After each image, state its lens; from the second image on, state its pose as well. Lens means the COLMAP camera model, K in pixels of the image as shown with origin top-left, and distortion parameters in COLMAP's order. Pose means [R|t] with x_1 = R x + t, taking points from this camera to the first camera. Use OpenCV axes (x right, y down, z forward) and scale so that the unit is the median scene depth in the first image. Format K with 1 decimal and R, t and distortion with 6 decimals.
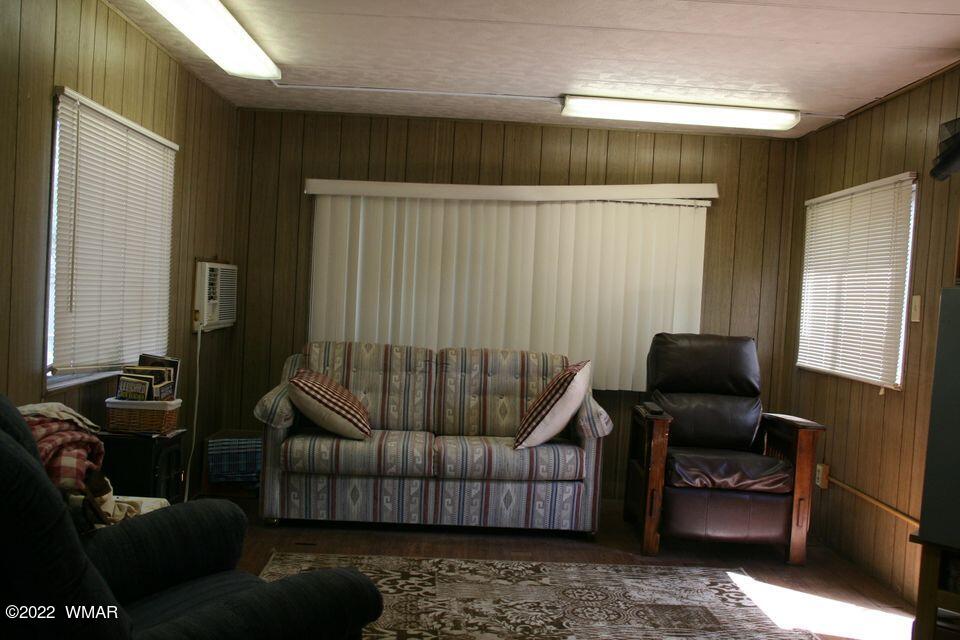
lens RADIAL K [[879.2, 0, 472.7], [0, 879.2, 326.6], [0, 0, 1]] dist [-0.084336, 0.148785]
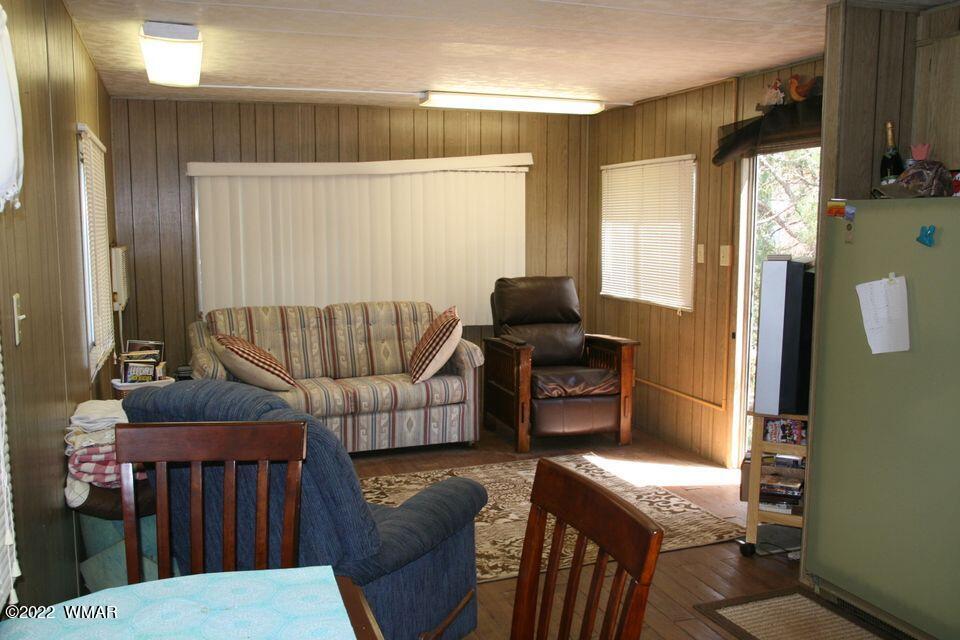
lens RADIAL K [[879.2, 0, 472.7], [0, 879.2, 326.6], [0, 0, 1]] dist [-0.084336, 0.148785]
pose [[0.945735, -0.094623, 0.310856, -0.250710], [0.065375, 0.992508, 0.103220, -0.063821], [-0.318294, -0.077296, 0.944835, -0.197948]]
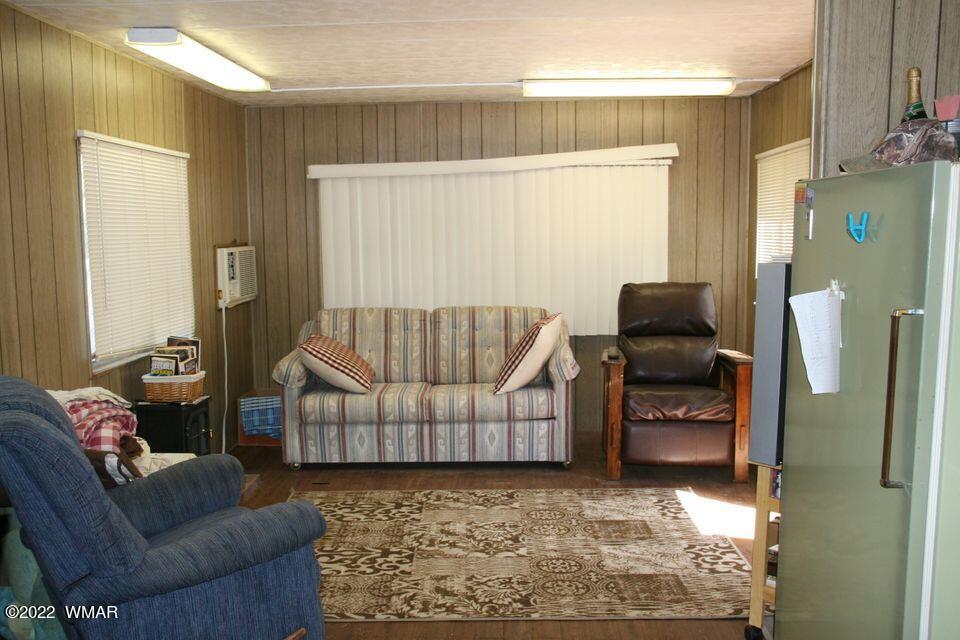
lens RADIAL K [[879.2, 0, 472.7], [0, 879.2, 326.6], [0, 0, 1]] dist [-0.084336, 0.148785]
pose [[0.995904, -0.057983, -0.069381, 0.104783], [0.063050, 0.995321, 0.073218, -0.036721], [0.064811, -0.077293, 0.994900, -0.151069]]
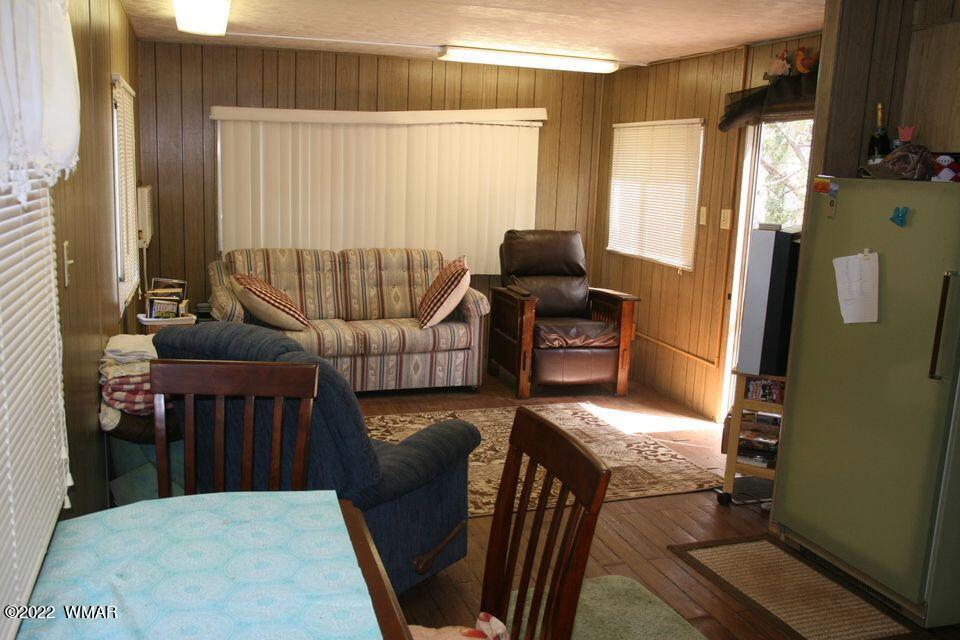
lens RADIAL K [[879.2, 0, 472.7], [0, 879.2, 326.6], [0, 0, 1]] dist [-0.084336, 0.148785]
pose [[0.953985, -0.073342, 0.290747, -0.256955], [0.025135, 0.985773, 0.166195, -0.078439], [-0.298800, -0.151239, 0.942255, -0.252364]]
